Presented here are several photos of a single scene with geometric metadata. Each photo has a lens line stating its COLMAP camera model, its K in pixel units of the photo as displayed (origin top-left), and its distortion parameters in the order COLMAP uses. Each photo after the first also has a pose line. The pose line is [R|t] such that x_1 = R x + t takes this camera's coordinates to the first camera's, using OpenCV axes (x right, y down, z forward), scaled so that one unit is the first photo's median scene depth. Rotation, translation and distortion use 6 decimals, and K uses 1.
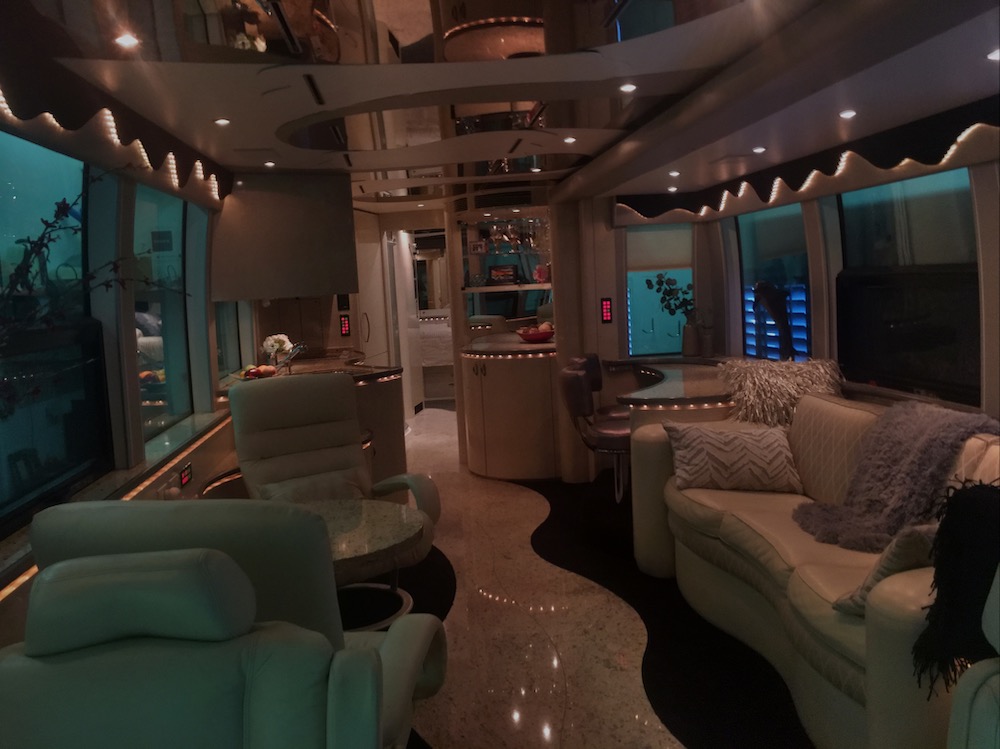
lens RADIAL K [[840.4, 0, 484.2], [0, 840.4, 354.3], [0, 0, 1]] dist [0.054161, -0.042529]
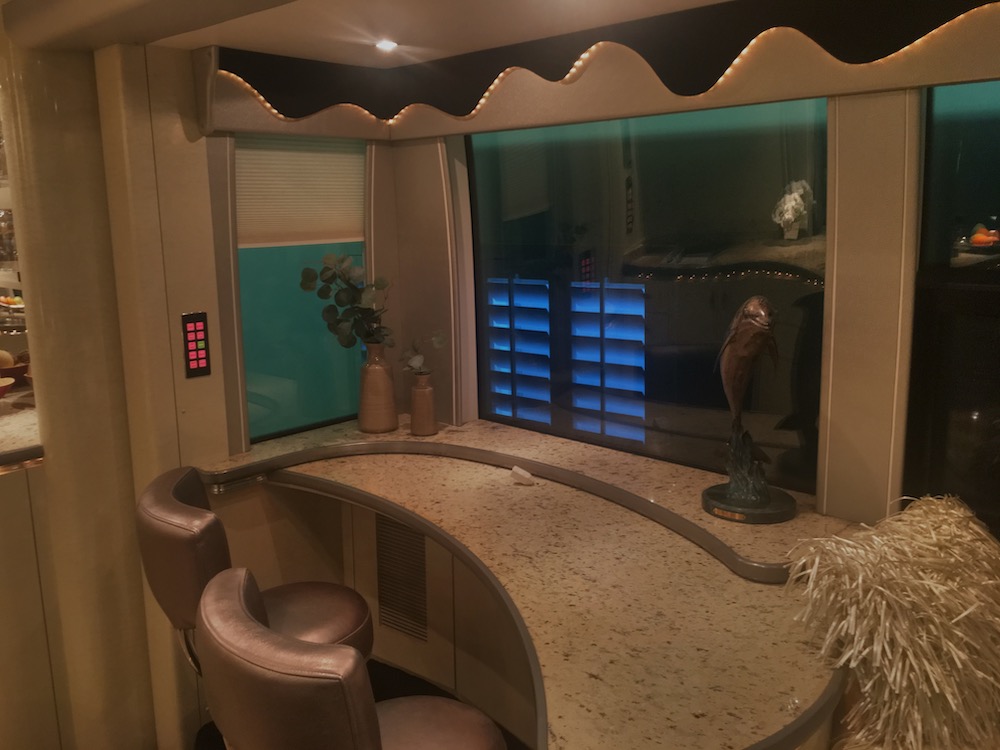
lens RADIAL K [[839.1, 0, 486.3], [0, 839.1, 354.1], [0, 0, 1]] dist [0.043290, -0.019538]
pose [[0.751291, -0.073428, 0.655874, -0.018096], [0.037912, 0.996952, 0.068187, -0.099967], [-0.658881, -0.026363, 0.751785, 0.877101]]
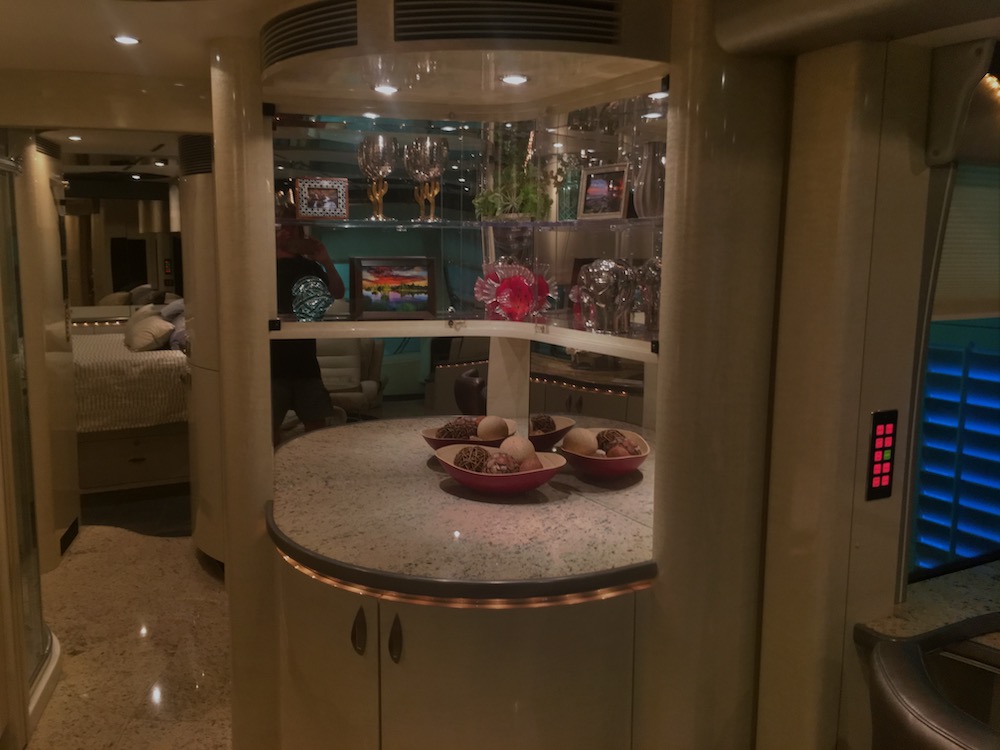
lens RADIAL K [[858.4, 0, 493.7], [0, 858.4, 358.2], [0, 0, 1]] dist [0.062909, -0.070331]
pose [[0.918127, 0.010676, 0.396143, -0.130981], [-0.024245, 0.999278, 0.029262, -0.129251], [-0.395544, -0.036470, 0.917722, 1.123764]]
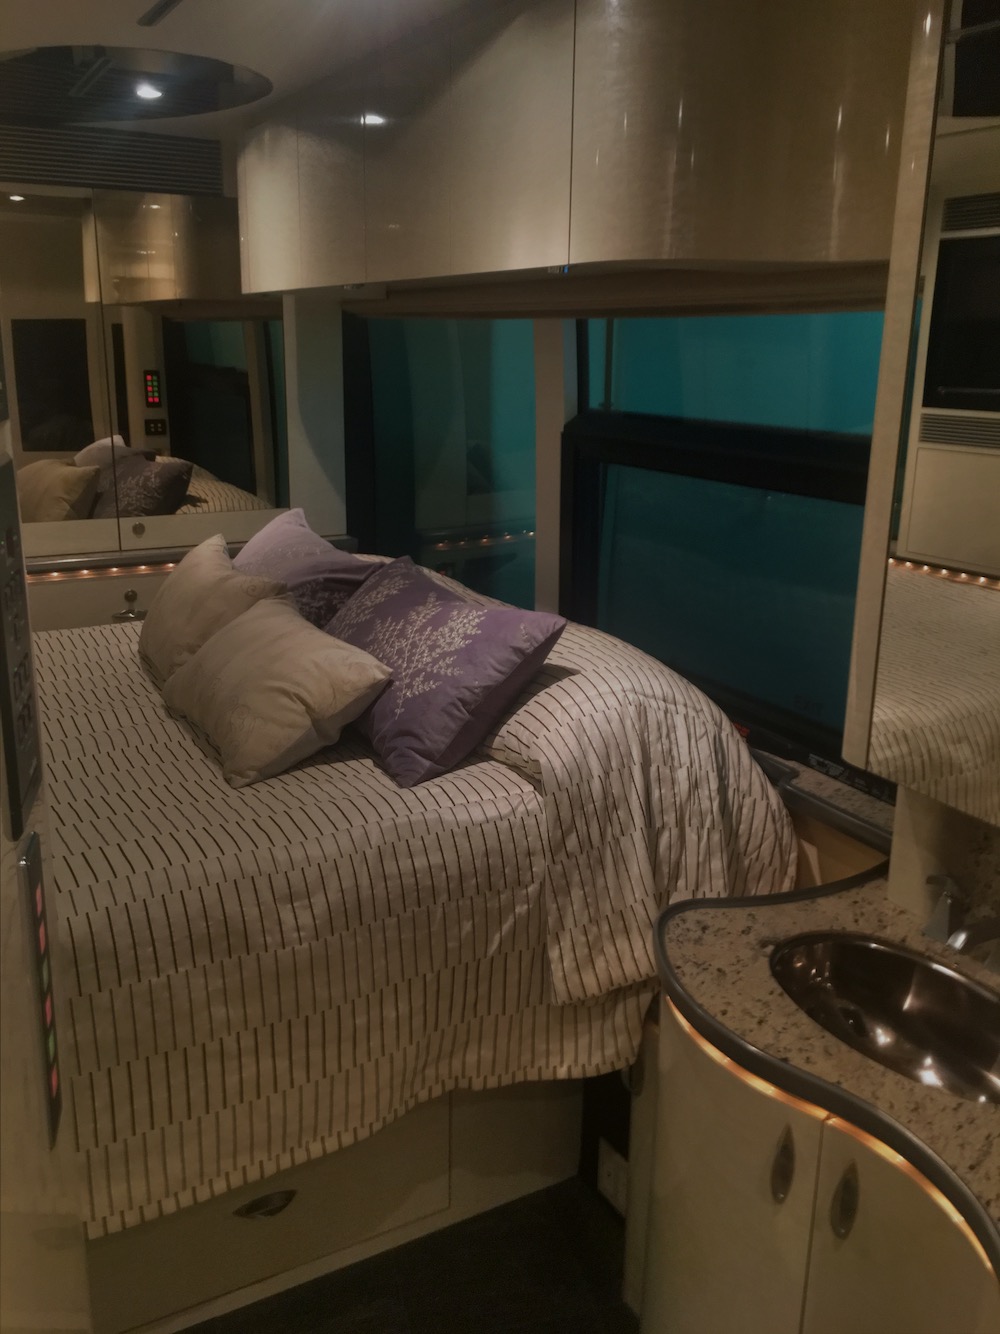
lens RADIAL K [[1119.3, 0, 464.0], [0, 1119.3, 631.7], [0, 0, 1]] dist [0.043290, -0.019538]
pose [[0.920302, -0.048126, 0.388237, -0.199492], [-0.013777, 0.987802, 0.155105, -0.214075], [-0.390966, -0.148092, 0.908413, 2.247172]]
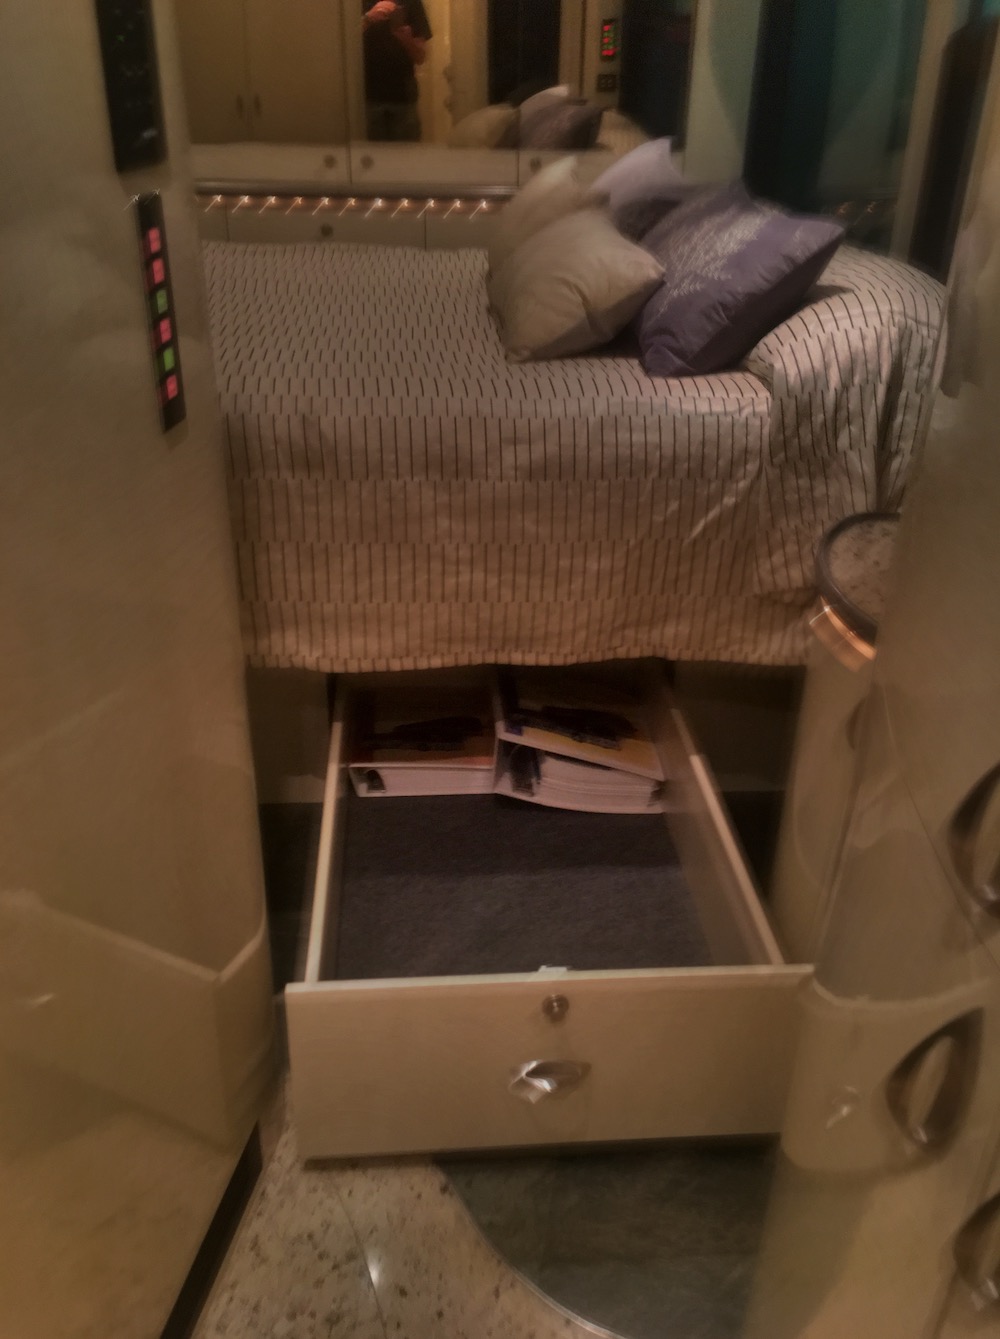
lens RADIAL K [[1149.4, 0, 497.9], [0, 1149.4, 642.2], [0, 0, 1]] dist [0.062909, -0.070331]
pose [[0.997281, 0.069748, 0.023803, -0.121103], [-0.073493, 0.917177, 0.391644, -0.169397], [0.005484, -0.392328, 0.919809, 2.153904]]
